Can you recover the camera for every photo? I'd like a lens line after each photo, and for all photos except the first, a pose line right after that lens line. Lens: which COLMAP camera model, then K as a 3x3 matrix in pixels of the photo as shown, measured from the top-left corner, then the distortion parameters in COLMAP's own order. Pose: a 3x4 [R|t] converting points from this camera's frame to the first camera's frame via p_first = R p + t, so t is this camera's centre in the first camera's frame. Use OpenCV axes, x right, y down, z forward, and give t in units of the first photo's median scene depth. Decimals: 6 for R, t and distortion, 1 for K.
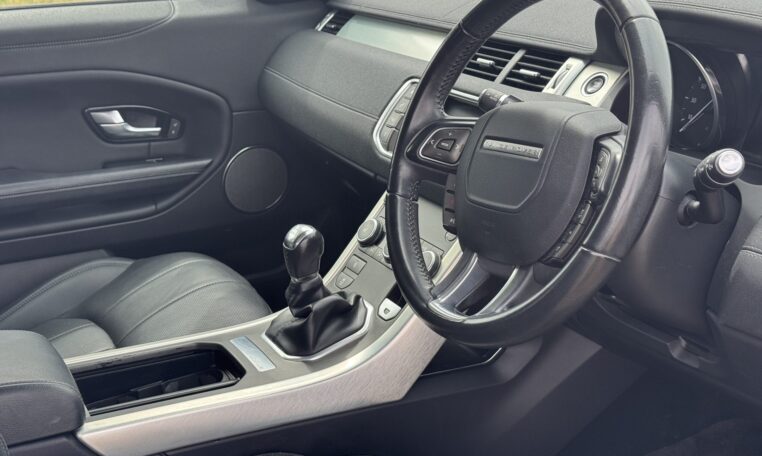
lens RADIAL K [[1060.5, 0, 385.3], [0, 1060.5, 228.7], [0, 0, 1]] dist [0.130934, -0.013092]
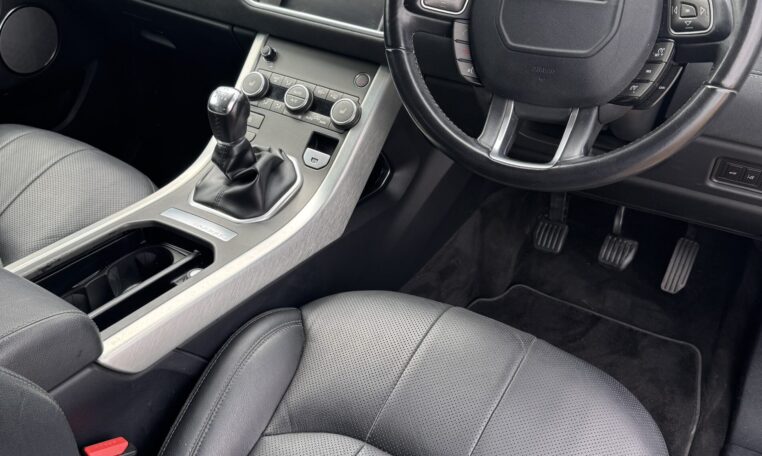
lens RADIAL K [[716.8, 0, 390.5], [0, 716.8, 231.7], [0, 0, 1]] dist [0.107133, -0.002541]
pose [[0.850966, -0.214467, 0.479438, -0.344996], [0.088049, 0.958165, 0.272335, -0.051773], [-0.517788, -0.189534, 0.834250, 0.395130]]
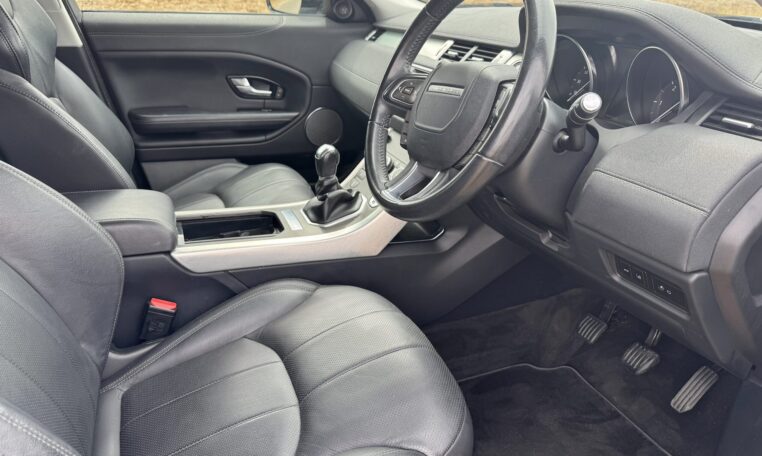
lens RADIAL K [[536.3, 0, 381.0], [0, 536.3, 228.0], [0, 0, 1]] dist [0.082838, -0.146481]
pose [[0.992610, 0.097078, -0.072806, 0.088858], [-0.089940, 0.991345, 0.095633, 0.043069], [0.081459, -0.088379, 0.992751, 0.202090]]
